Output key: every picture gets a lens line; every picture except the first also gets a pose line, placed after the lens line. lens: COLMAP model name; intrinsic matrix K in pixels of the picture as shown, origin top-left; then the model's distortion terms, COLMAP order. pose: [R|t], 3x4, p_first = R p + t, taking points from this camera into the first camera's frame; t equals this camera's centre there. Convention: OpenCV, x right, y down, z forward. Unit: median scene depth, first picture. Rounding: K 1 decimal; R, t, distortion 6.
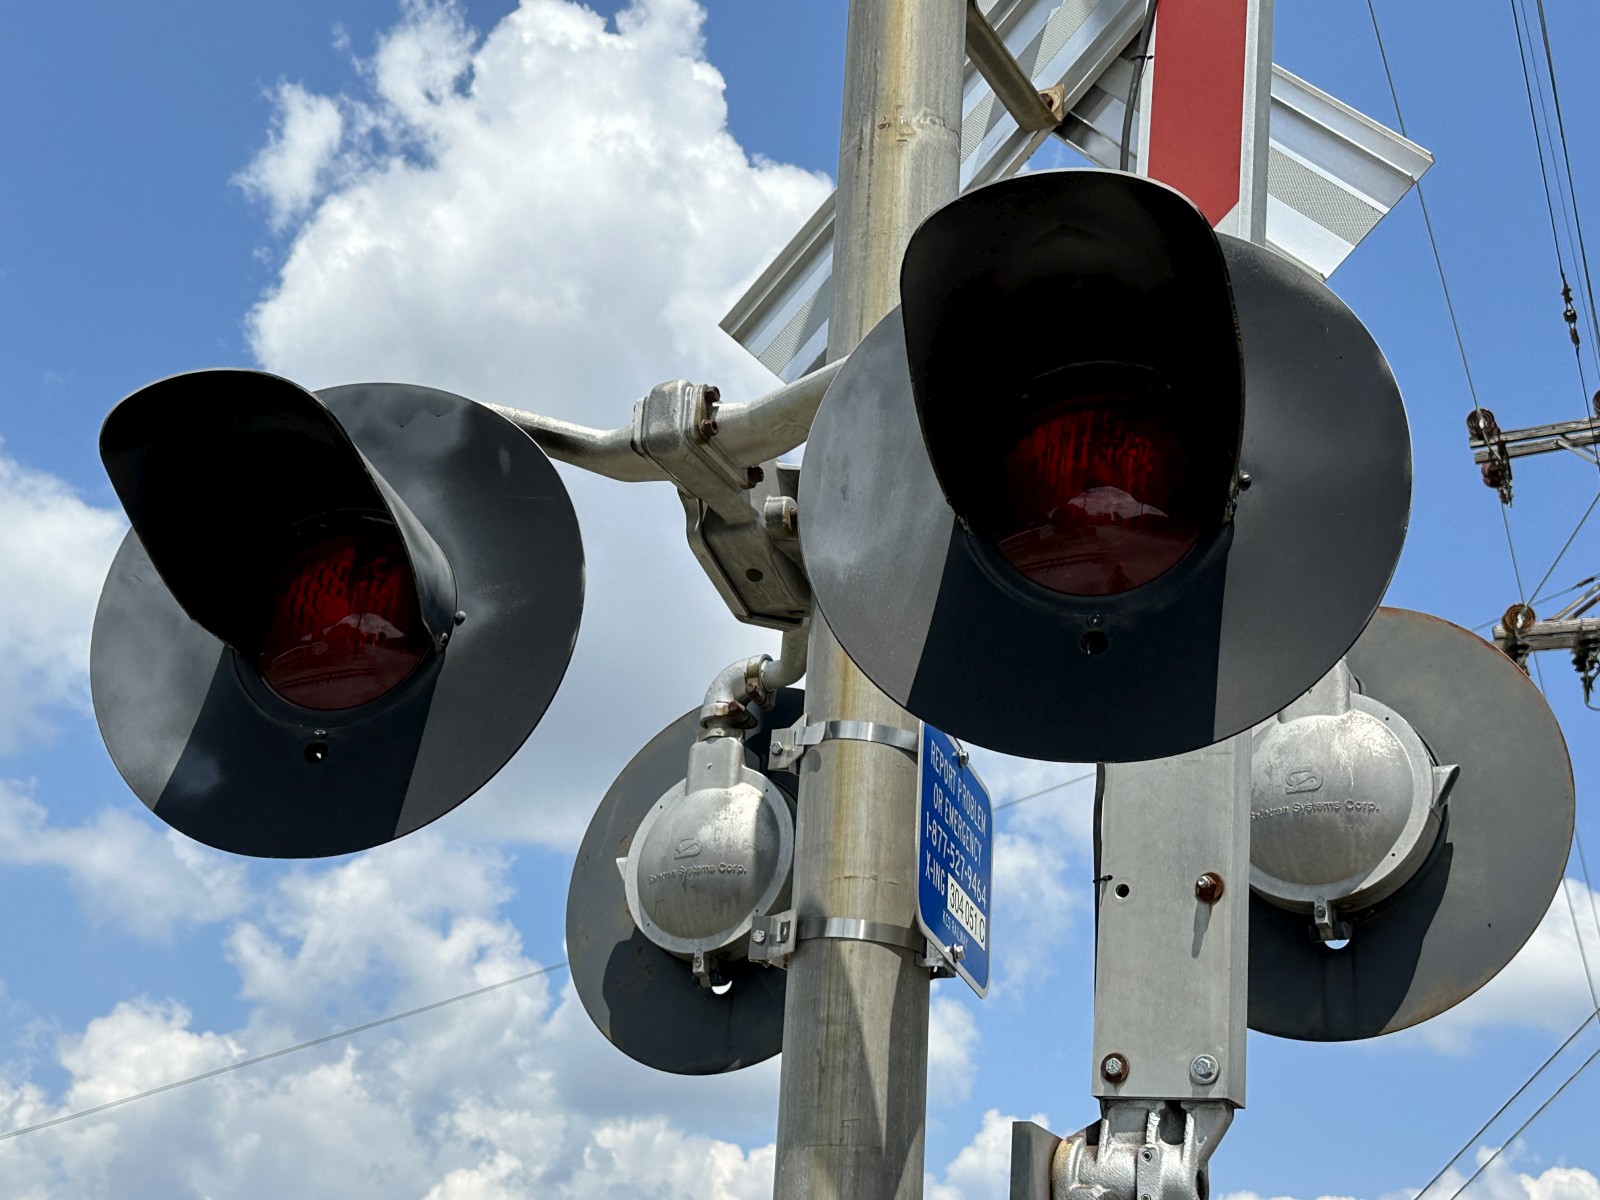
lens RADIAL K [[1990.8, 0, 803.7], [0, 1990.8, 609.1], [0, 0, 1]] dist [0.091228, 0.000000]
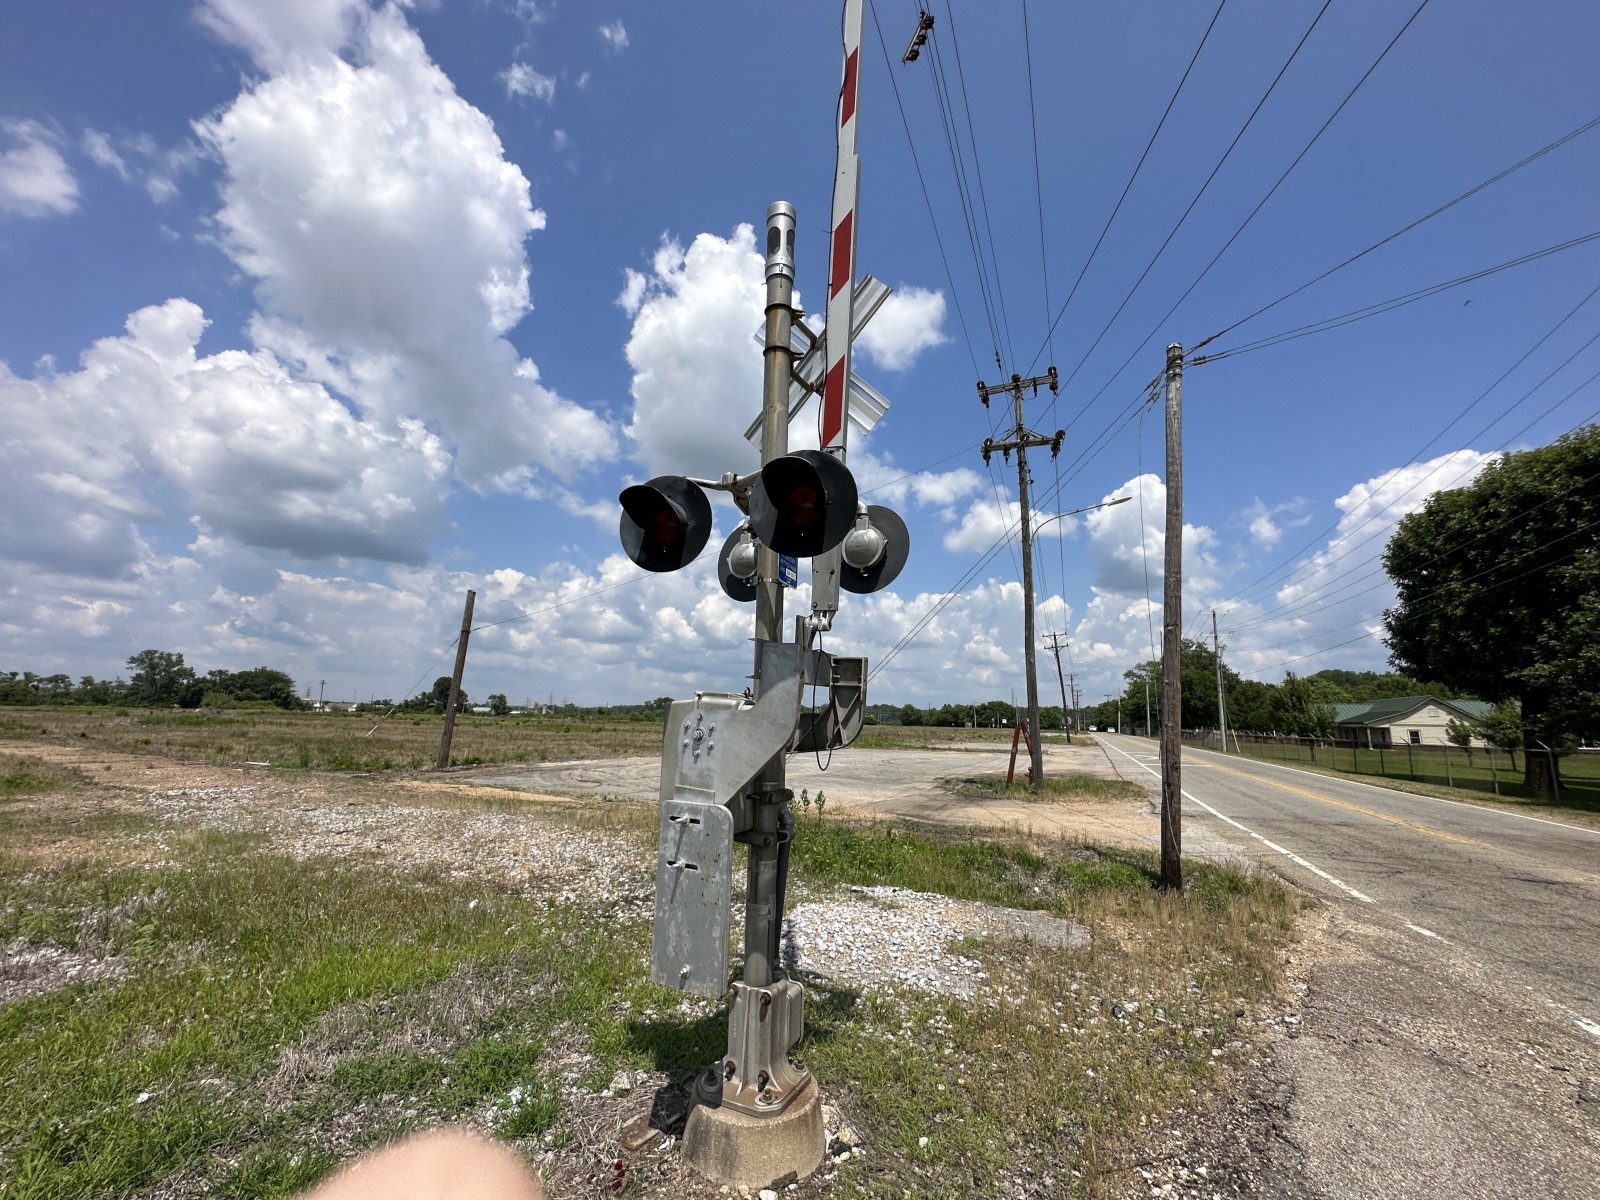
lens RADIAL K [[643.8, 0, 803.2], [0, 643.8, 587.7], [0, 0, 1]] dist [-0.005767, -0.000115]
pose [[0.999068, -0.036032, -0.023764, 0.130529], [0.041245, 0.959256, 0.279511, -0.243560], [0.012724, -0.280231, 0.959848, -0.534699]]
